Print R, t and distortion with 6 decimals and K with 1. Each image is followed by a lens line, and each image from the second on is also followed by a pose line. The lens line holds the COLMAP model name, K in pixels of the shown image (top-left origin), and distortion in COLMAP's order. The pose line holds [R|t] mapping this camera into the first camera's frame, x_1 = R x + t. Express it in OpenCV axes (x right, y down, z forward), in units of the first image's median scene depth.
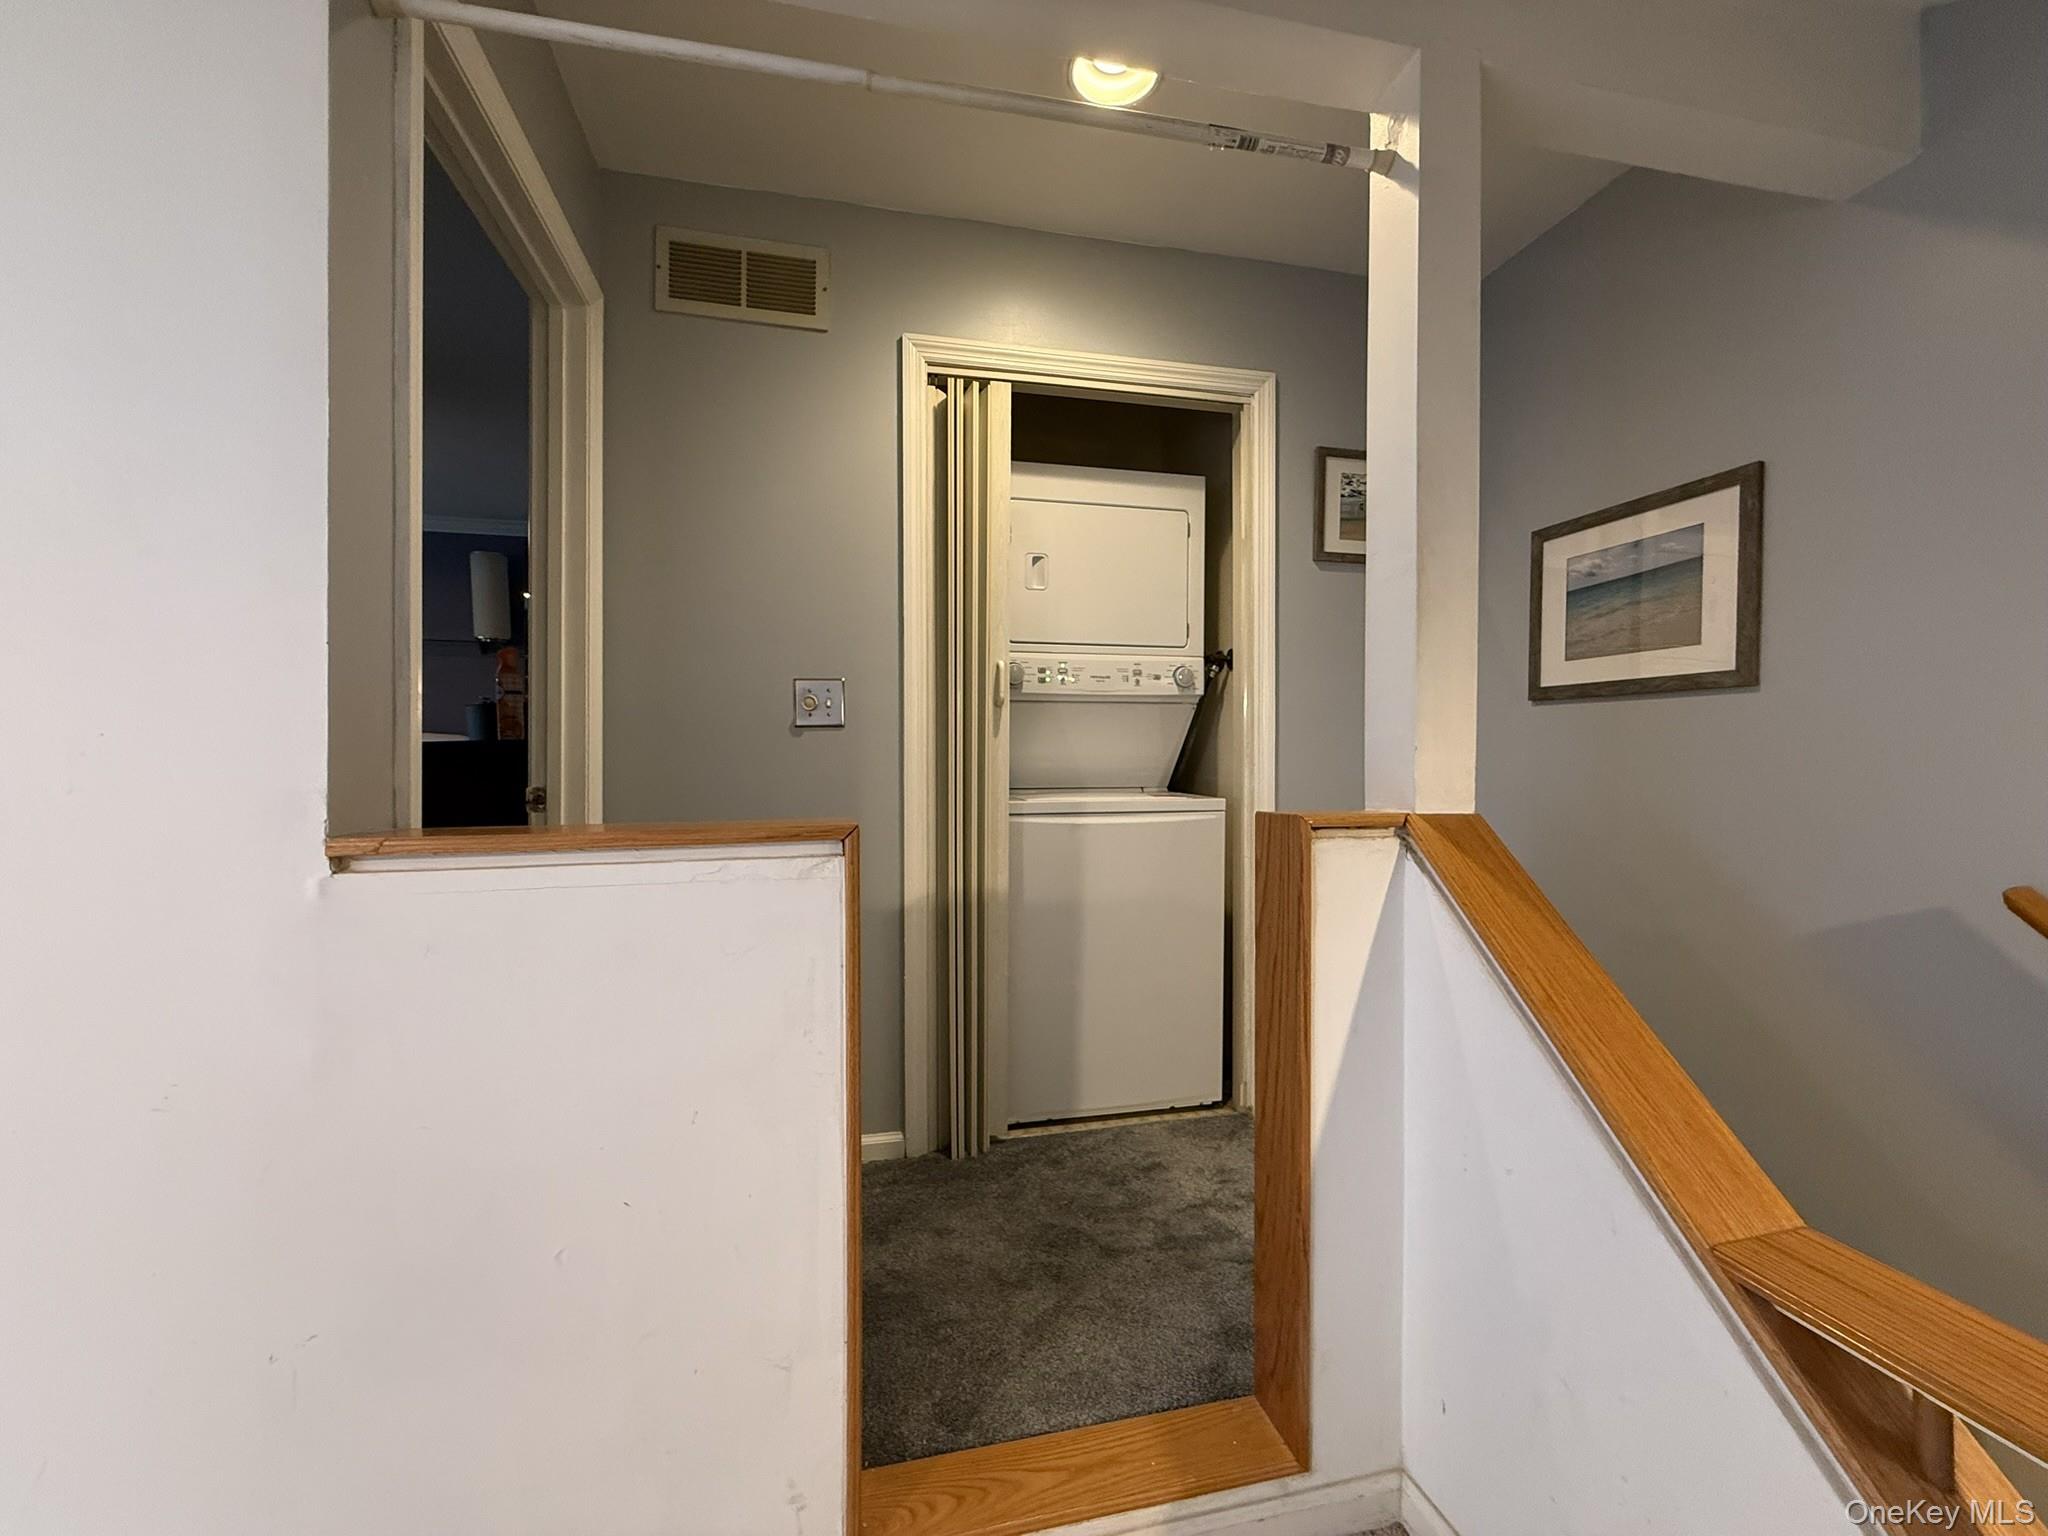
lens RADIAL K [[814.1, 0, 1013.4], [0, 814.1, 768.9], [0, 0, 1]] dist [-0.003843, -0.000316]
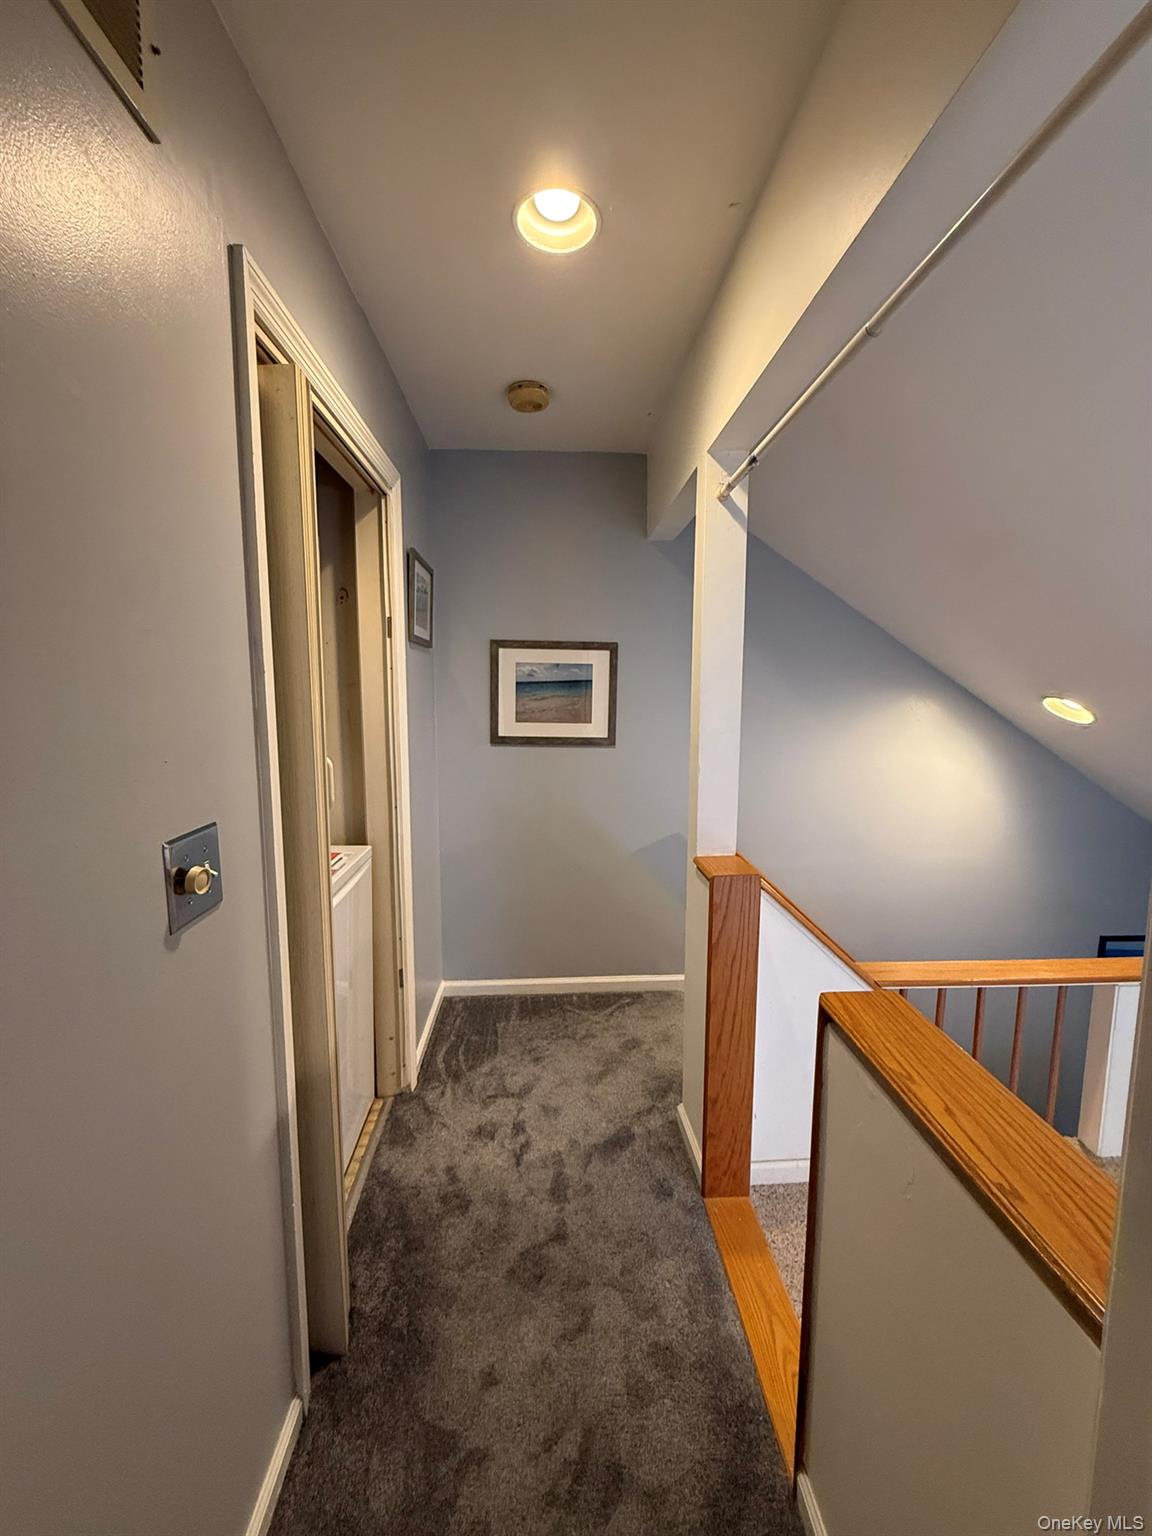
lens RADIAL K [[610.6, 0, 578.1], [0, 610.6, 763.6], [0, 0, 1]] dist [-0.003843, -0.000316]
pose [[0.164986, -0.116199, 0.979427, -0.666144], [0.006468, 0.993142, 0.116736, -0.228120], [-0.986275, -0.012925, 0.164606, 0.762341]]
